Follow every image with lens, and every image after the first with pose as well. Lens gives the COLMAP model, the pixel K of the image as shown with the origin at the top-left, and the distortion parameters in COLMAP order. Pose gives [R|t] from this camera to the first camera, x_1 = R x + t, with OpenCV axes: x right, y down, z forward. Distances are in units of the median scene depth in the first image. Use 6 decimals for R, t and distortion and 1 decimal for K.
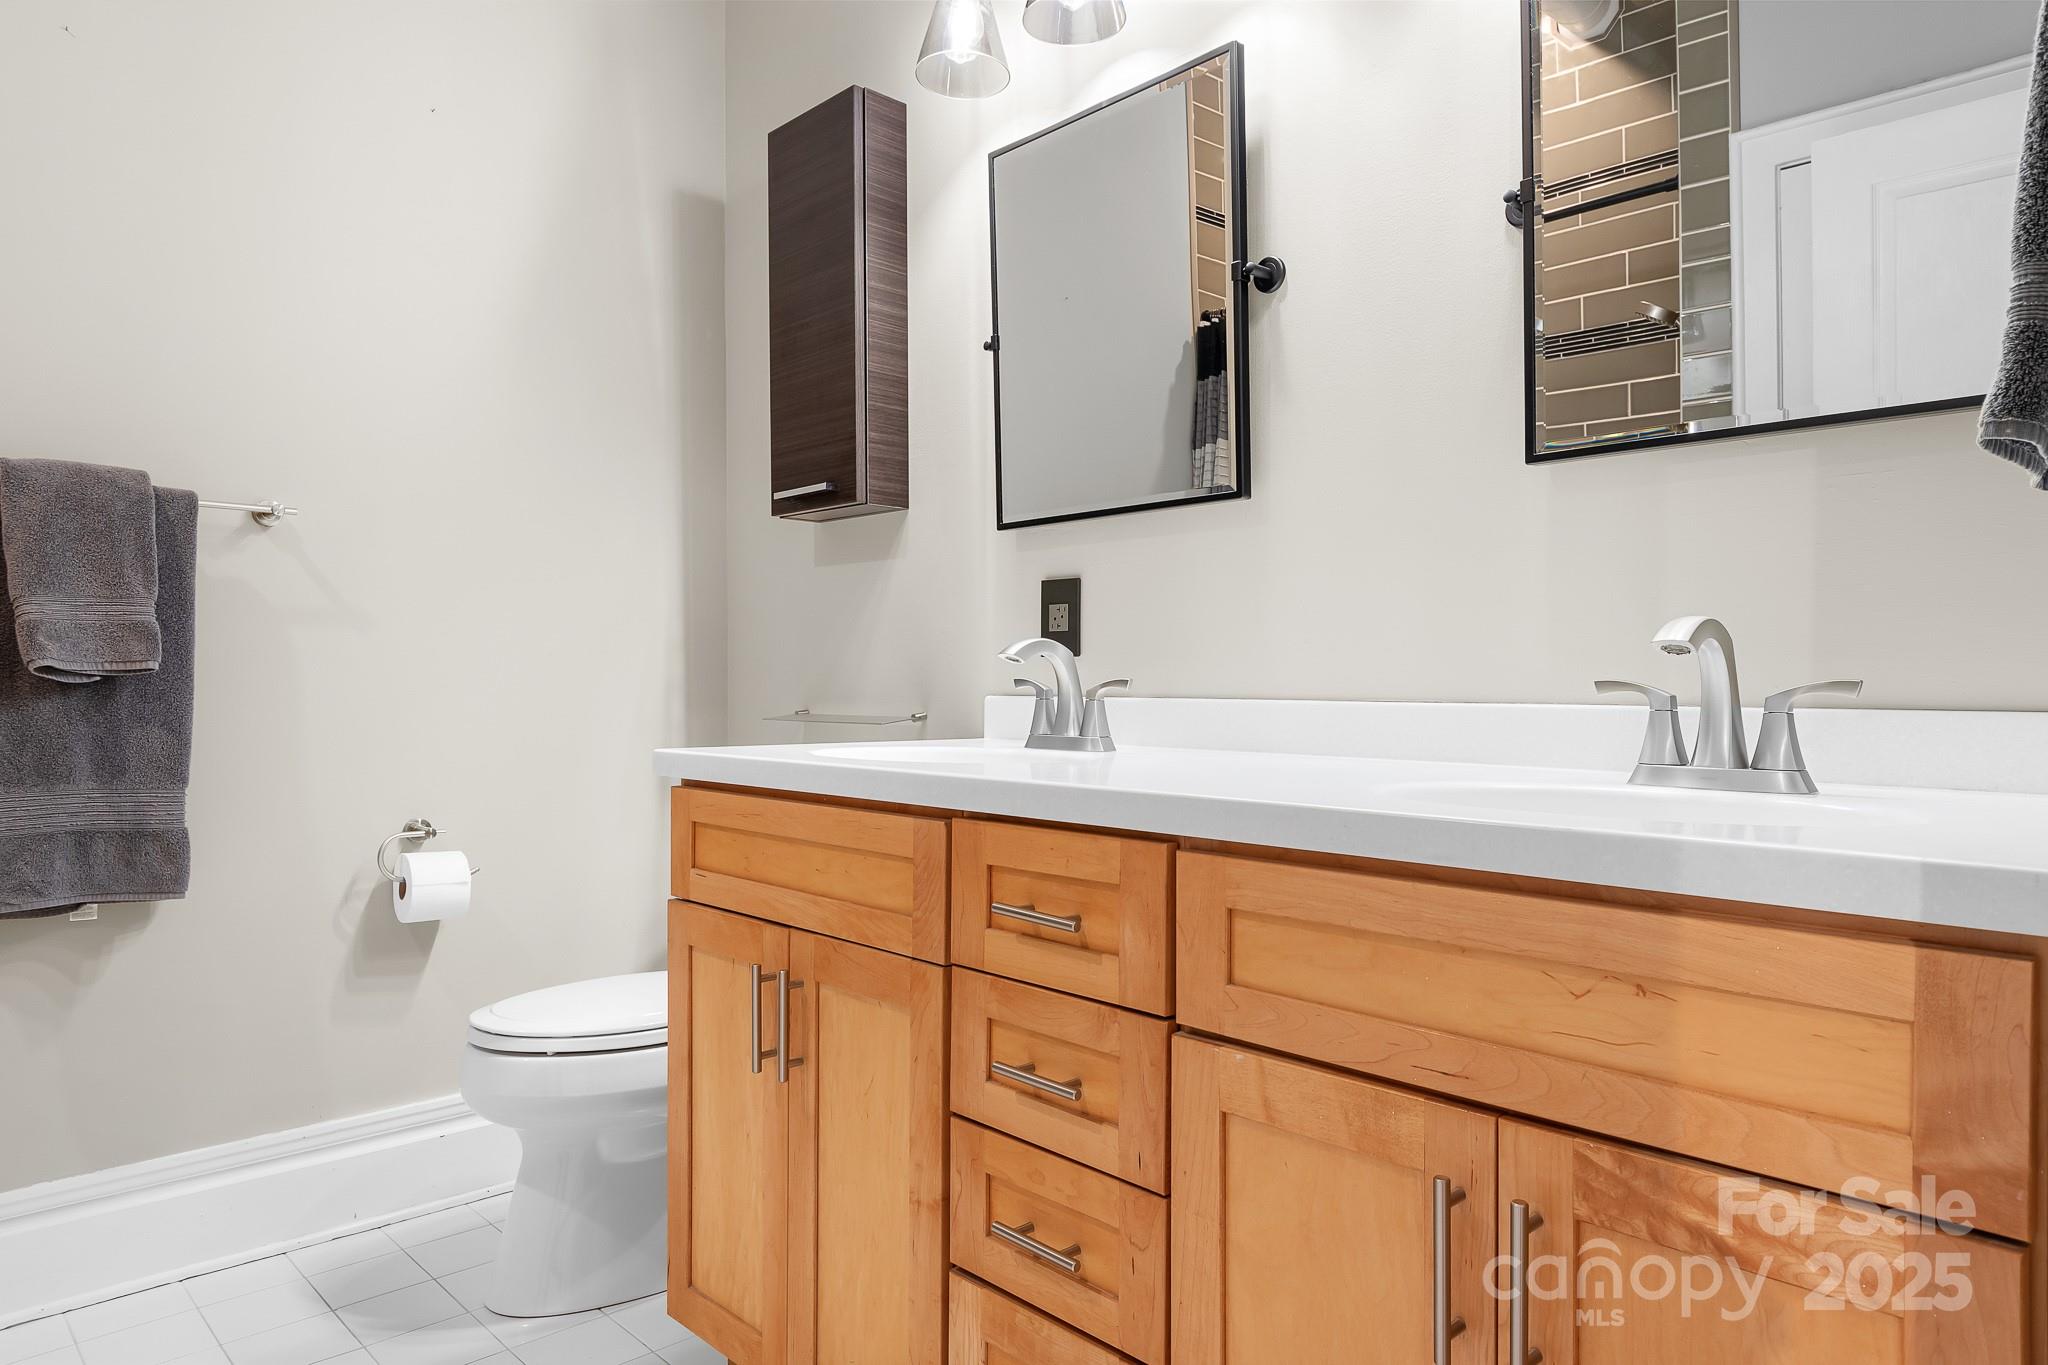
lens RADIAL K [[1272.9, 0, 1024.0], [0, 1272.9, 682.5], [0, 0, 1]] dist [0.001411, 0.000679]
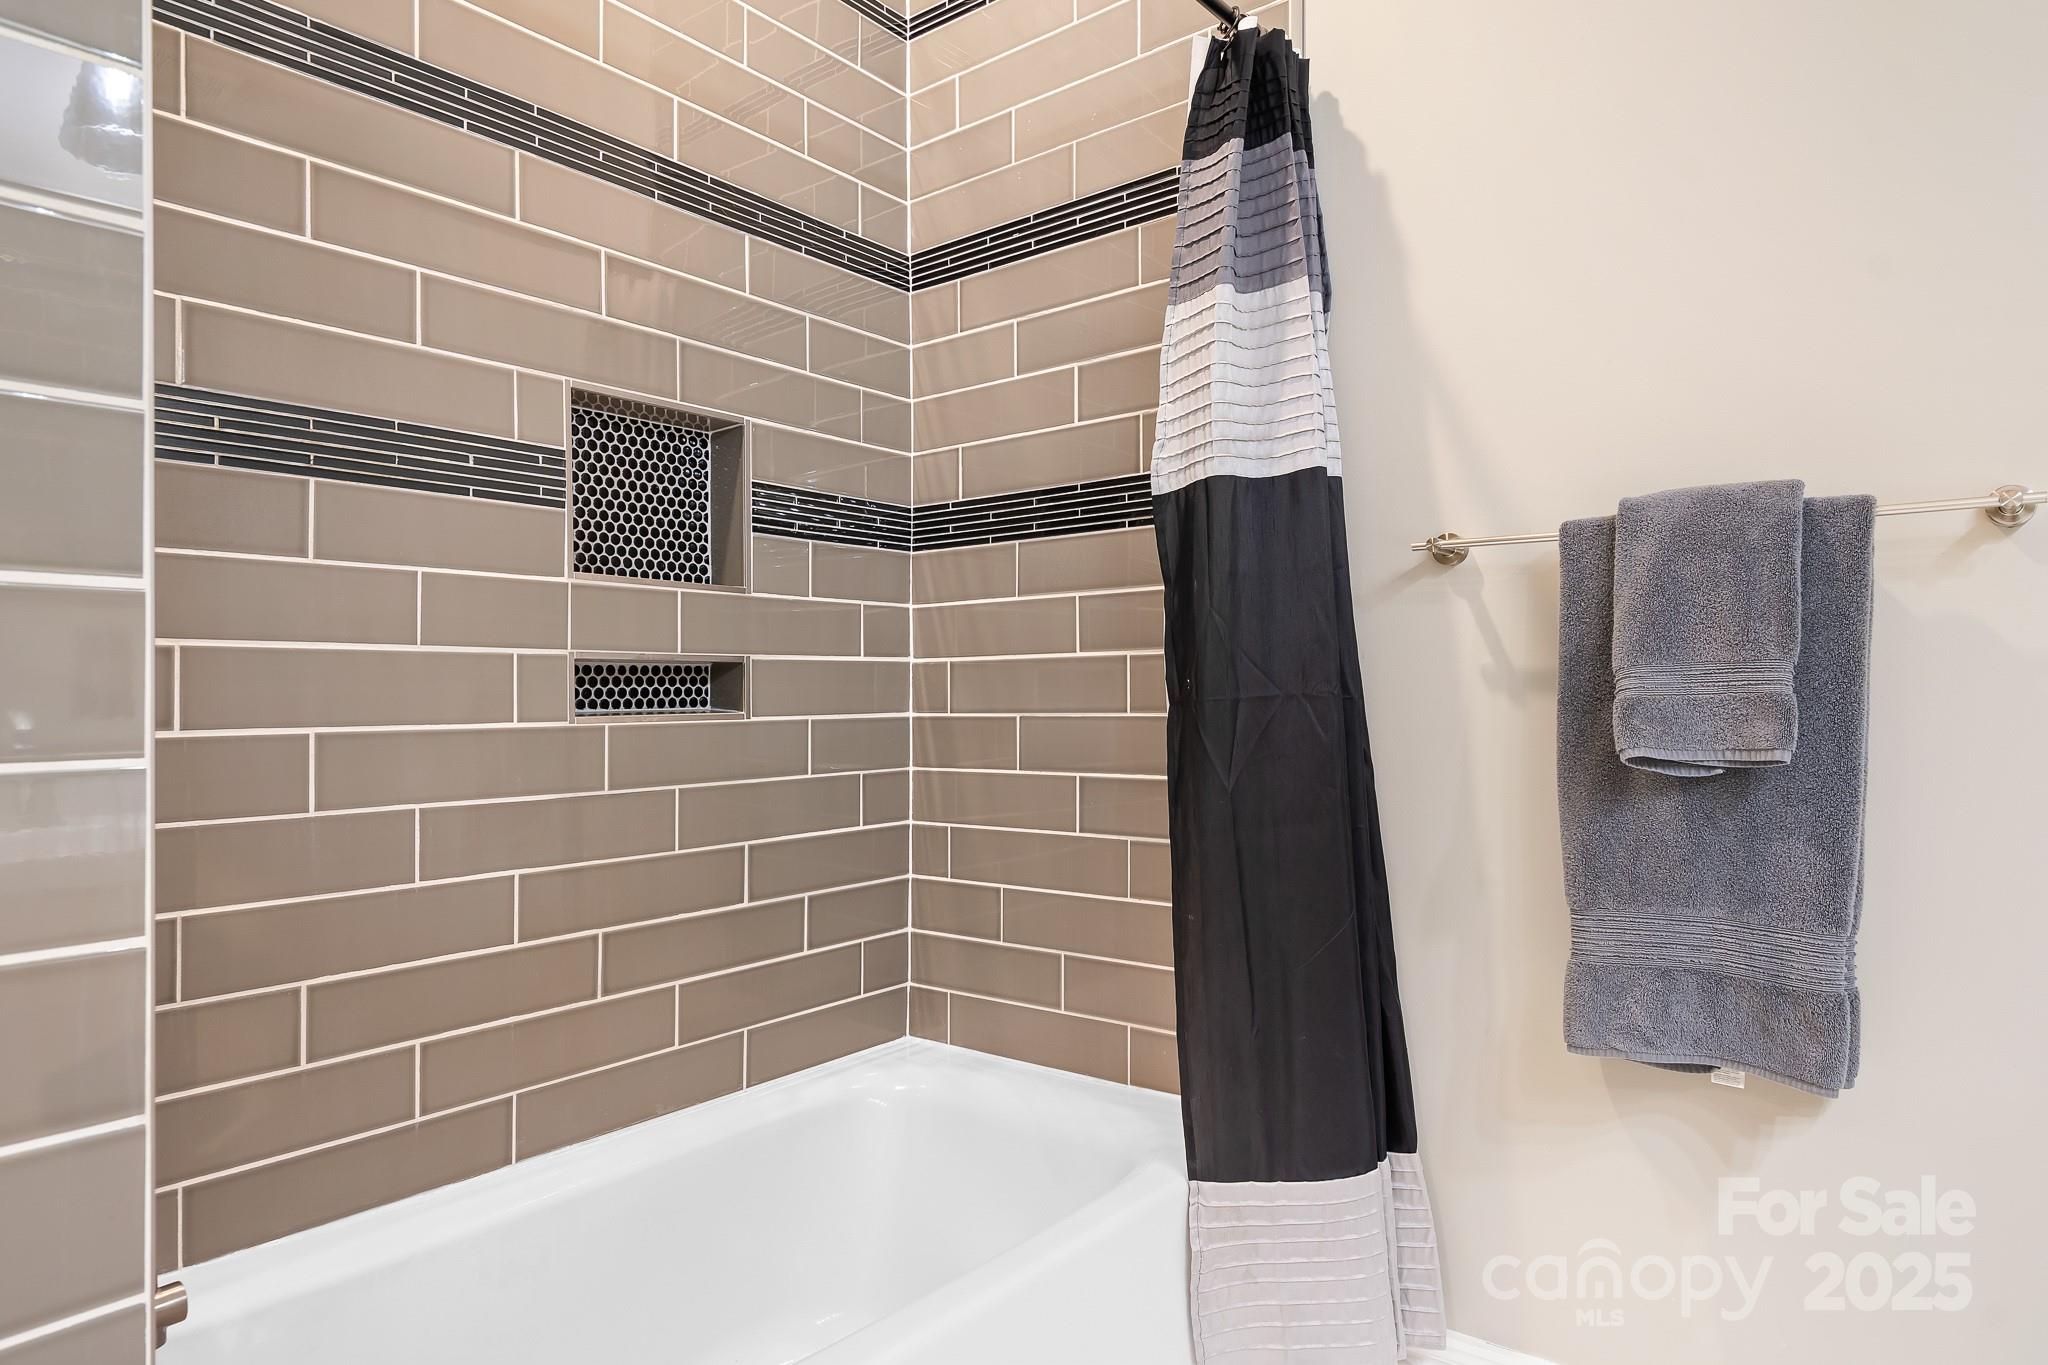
lens RADIAL K [[1233.7, 0, 1024.0], [0, 1233.7, 682.5], [0, 0, 1]] dist [0.036790, -0.035035]
pose [[0.142939, -0.008178, -0.989698, -0.062115], [0.013996, 0.999883, -0.006241, -0.055568], [0.989633, -0.012960, 0.143037, 0.485689]]
